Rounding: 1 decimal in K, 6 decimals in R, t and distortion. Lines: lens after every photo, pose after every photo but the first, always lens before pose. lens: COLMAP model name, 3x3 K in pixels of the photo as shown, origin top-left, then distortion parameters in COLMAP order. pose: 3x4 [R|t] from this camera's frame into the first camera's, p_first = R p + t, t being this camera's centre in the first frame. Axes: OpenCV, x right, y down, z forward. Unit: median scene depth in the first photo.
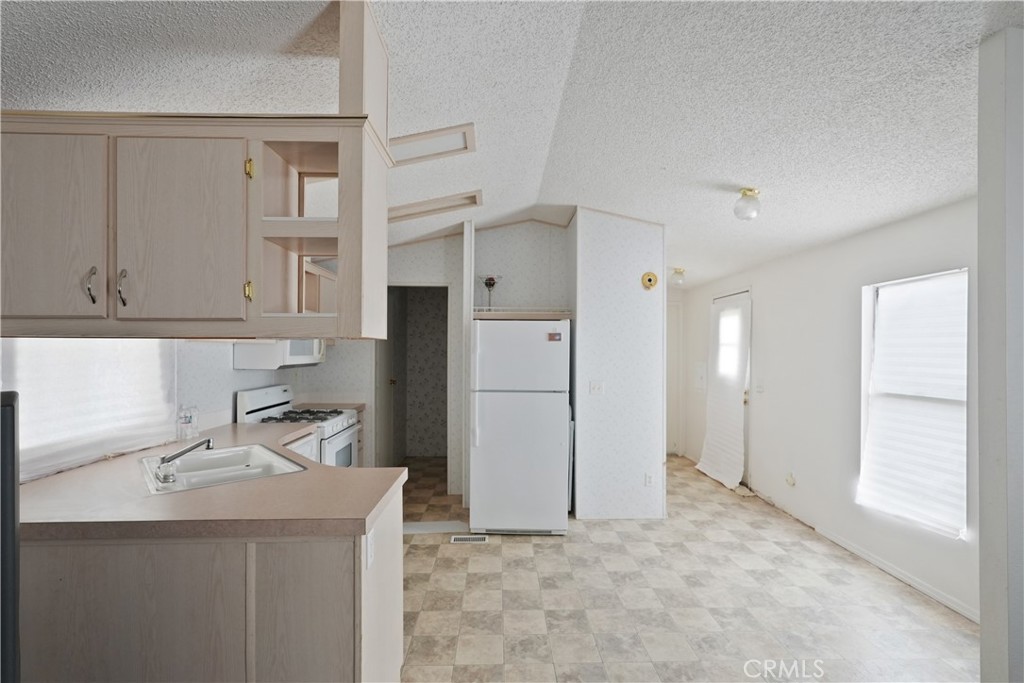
lens RADIAL K [[472.7, 0, 511.4], [0, 472.7, 350.7], [0, 0, 1]] dist [-0.001399, 0.000427]
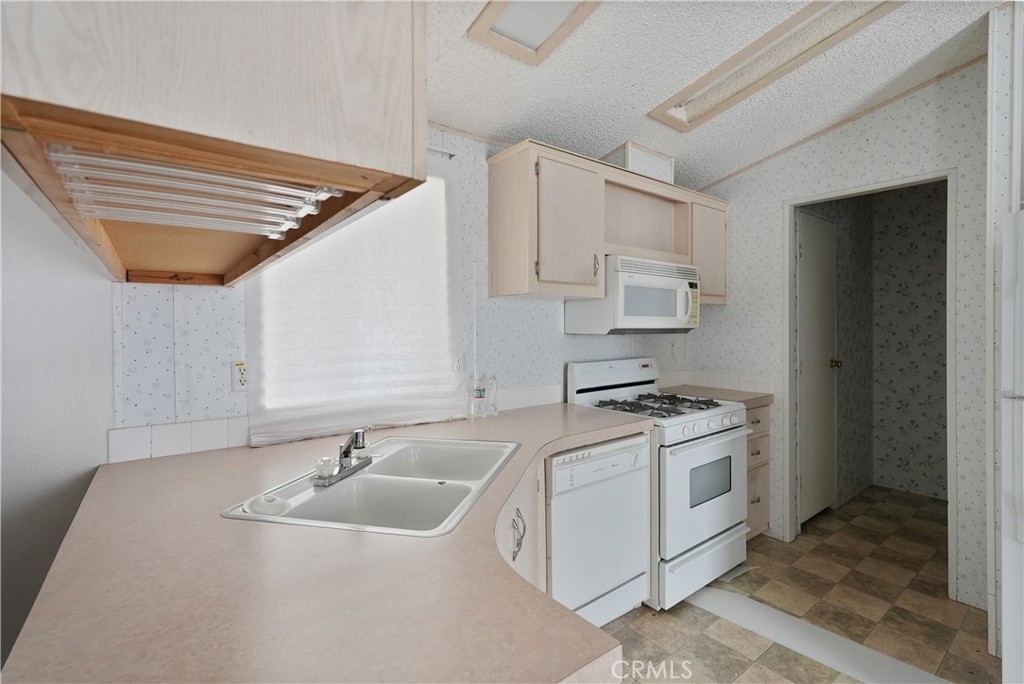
lens RADIAL K [[464.4, 0, 509.4], [0, 464.4, 329.3], [0, 0, 1]] dist [-0.003480, 0.001646]
pose [[0.587936, -0.004070, -0.808897, -0.016160], [0.004707, 0.999988, -0.001610, 0.031527], [0.808894, -0.002862, 0.587948, 0.465031]]
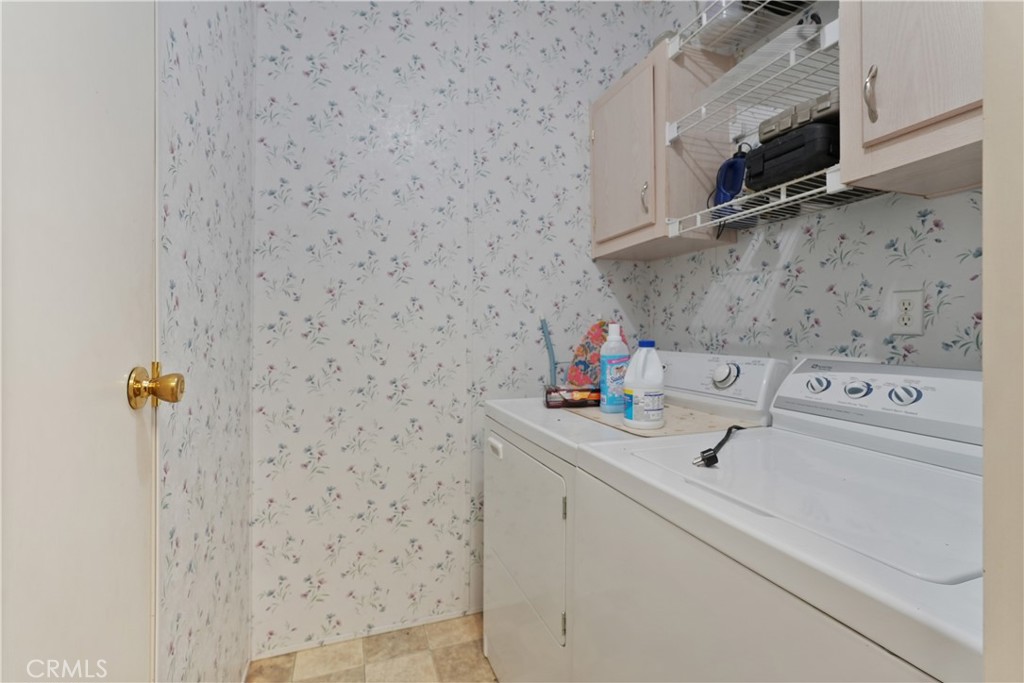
lens RADIAL K [[464.4, 0, 509.4], [0, 464.4, 328.8], [0, 0, 1]] dist [-0.003480, 0.001646]
pose [[0.952492, -0.004319, 0.304532, -0.299534], [0.004019, 0.999991, 0.001612, 0.075913], [-0.304536, -0.000311, 0.952501, 1.305707]]
